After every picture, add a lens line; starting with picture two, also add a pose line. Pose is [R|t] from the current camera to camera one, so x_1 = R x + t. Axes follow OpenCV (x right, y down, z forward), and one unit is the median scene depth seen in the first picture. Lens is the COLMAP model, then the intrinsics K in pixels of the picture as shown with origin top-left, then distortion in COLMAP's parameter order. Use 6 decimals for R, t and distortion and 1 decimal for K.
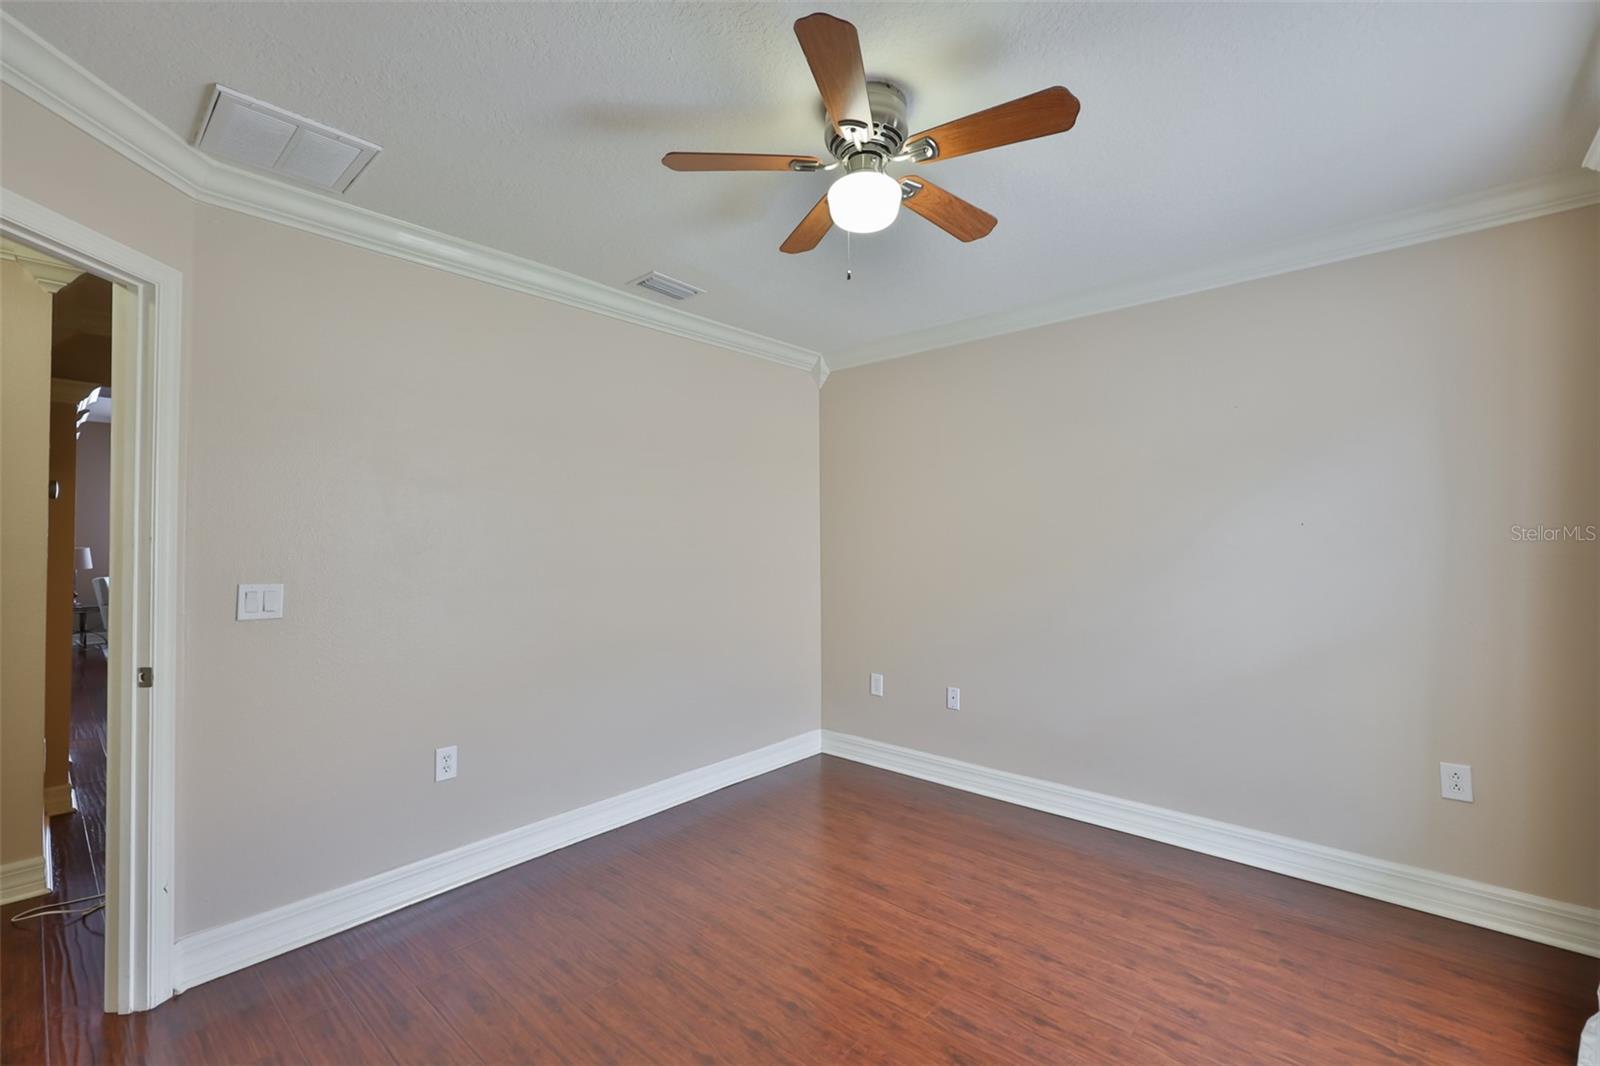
lens RADIAL K [[672.5, 0, 800.6], [0, 672.5, 530.2], [0, 0, 1]] dist [-0.002574, -0.000510]
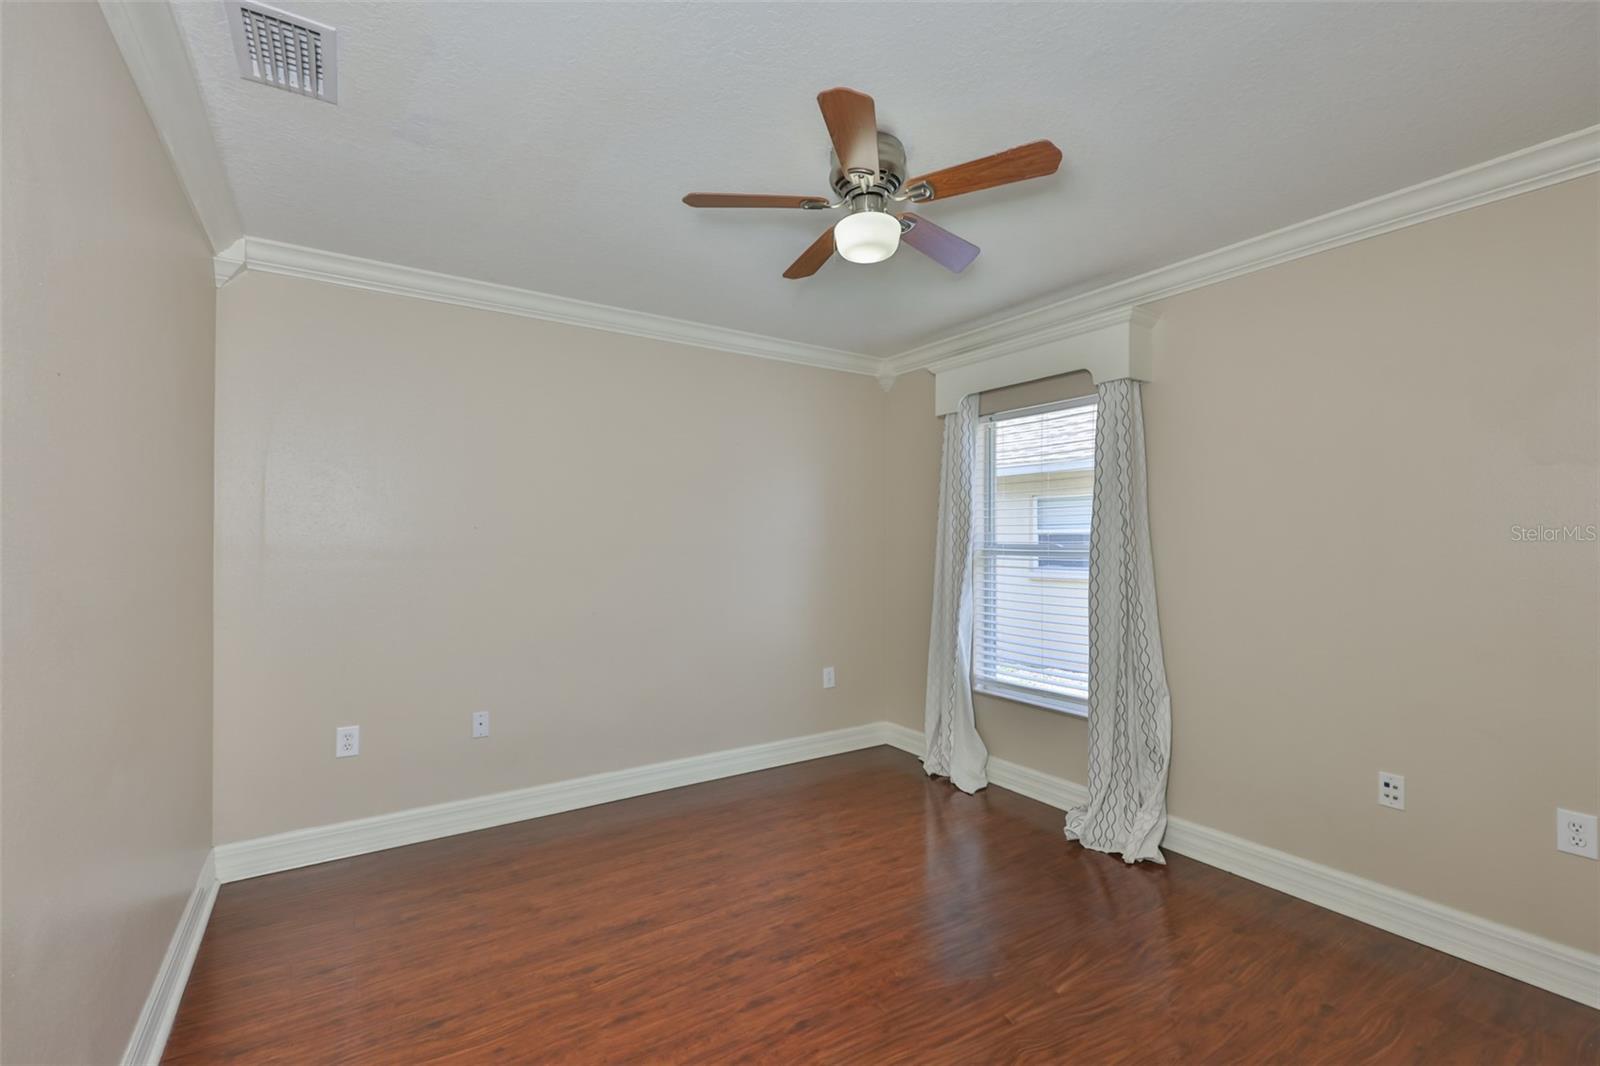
lens RADIAL K [[686.3, 0, 777.0], [0, 686.3, 544.4], [0, 0, 1]] dist [0.000190, 0.000066]
pose [[0.269844, -0.001289, 0.962903, -0.809667], [-0.019324, 0.999790, 0.006754, 0.014650], [-0.962710, -0.020429, 0.269763, 0.658524]]
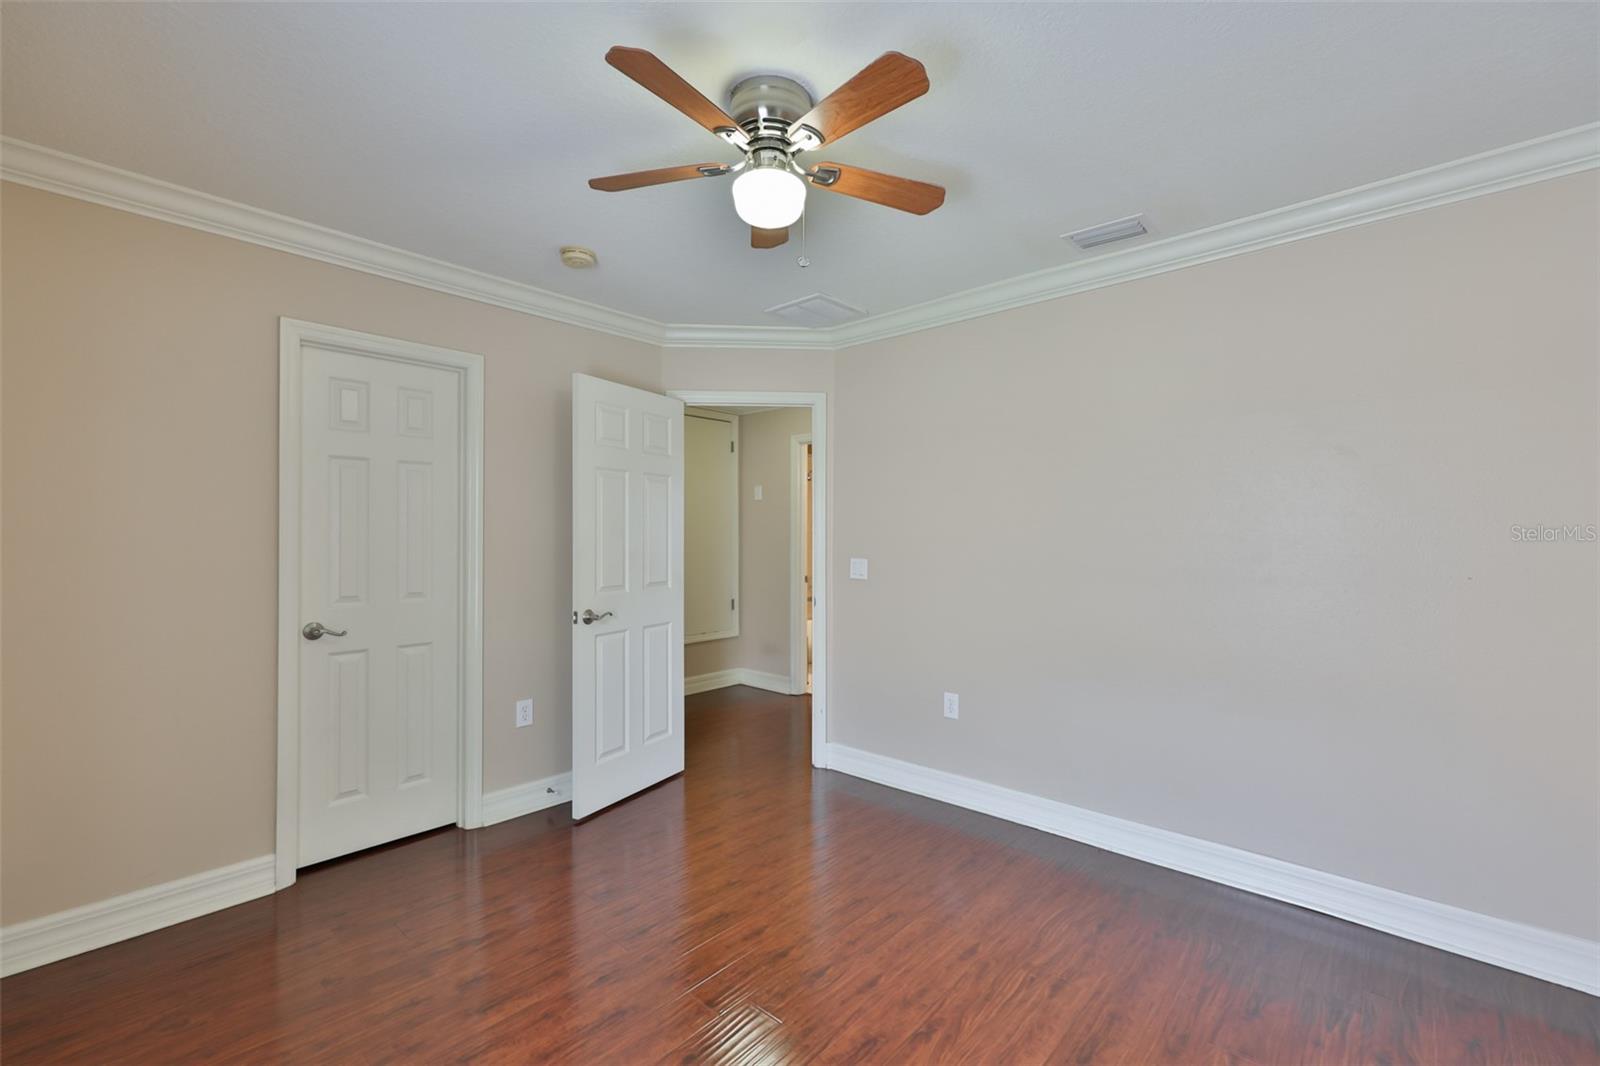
lens RADIAL K [[664.0, 0, 800.0], [0, 664.0, 533.0], [0, 0, 1]] dist [0.000828, 0.000106]
pose [[0.005910, 0.002639, -0.999979, 0.866094], [0.016730, 0.999856, 0.002737, 0.006866], [0.999843, -0.016746, 0.005865, 0.817226]]
